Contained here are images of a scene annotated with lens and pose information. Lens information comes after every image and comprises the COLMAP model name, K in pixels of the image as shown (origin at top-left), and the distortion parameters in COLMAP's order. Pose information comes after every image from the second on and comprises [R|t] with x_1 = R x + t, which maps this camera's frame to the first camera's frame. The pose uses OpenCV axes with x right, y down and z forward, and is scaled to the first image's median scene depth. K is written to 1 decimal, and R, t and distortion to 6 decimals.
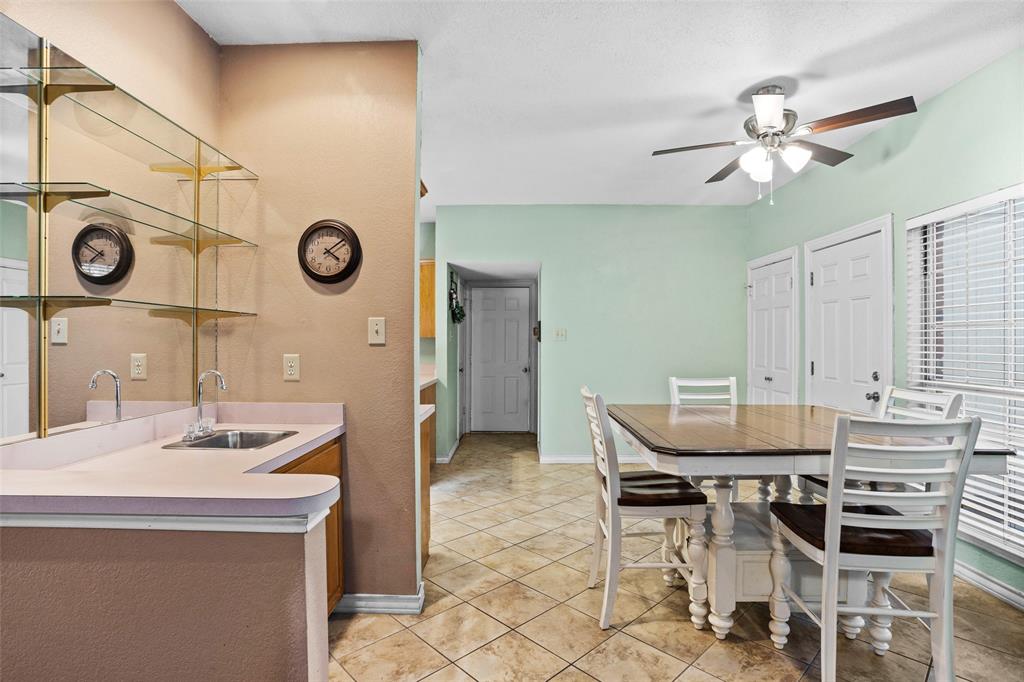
lens RADIAL K [[495.6, 0, 512.0], [0, 495.6, 341.0], [0, 0, 1]] dist [-0.066761, 0.022079]
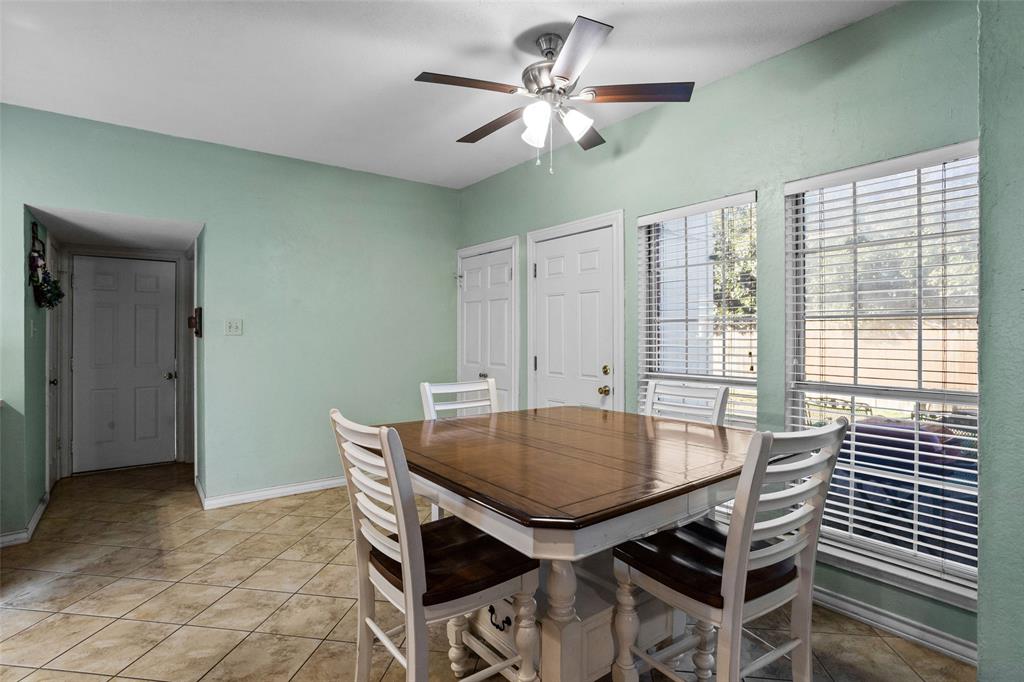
lens RADIAL K [[506.1, 0, 510.4], [0, 506.1, 336.1], [0, 0, 1]] dist [-0.070377, 0.031659]
pose [[0.788605, -0.002587, 0.614895, -0.042602], [0.002028, 0.999997, 0.001607, 0.000097], [-0.614897, -0.000021, 0.788608, 0.255564]]
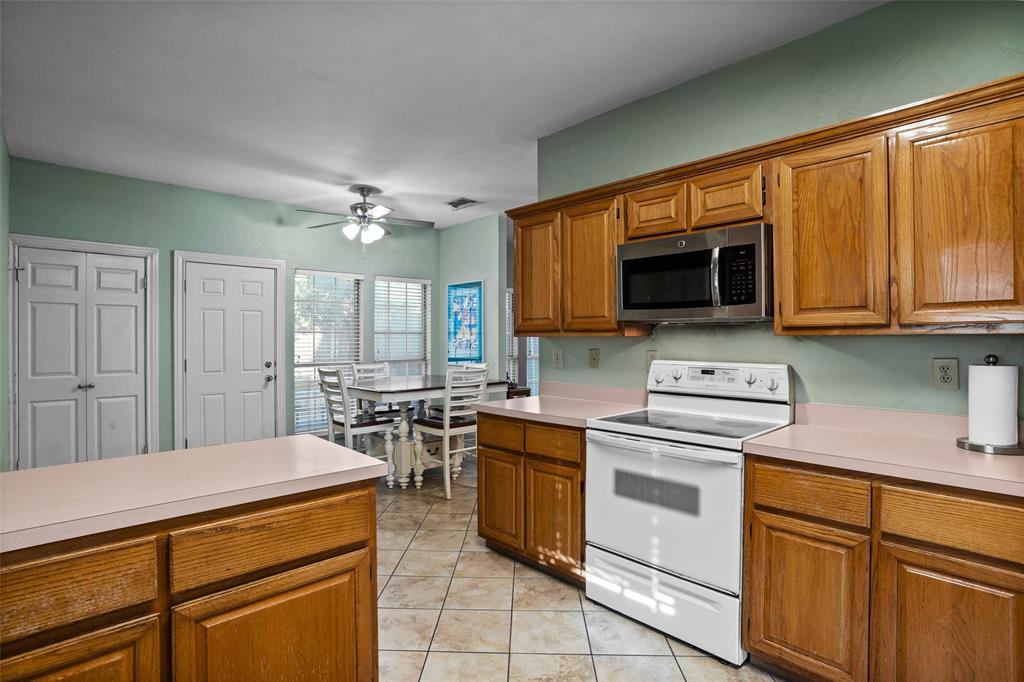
lens RADIAL K [[506.1, 0, 510.4], [0, 506.1, 336.1], [0, 0, 1]] dist [-0.070377, 0.031659]
pose [[-0.701387, 0.007118, 0.712745, -0.776566], [0.003223, 0.999972, -0.006816, -0.002208], [-0.712773, -0.002484, -0.701390, 1.368130]]
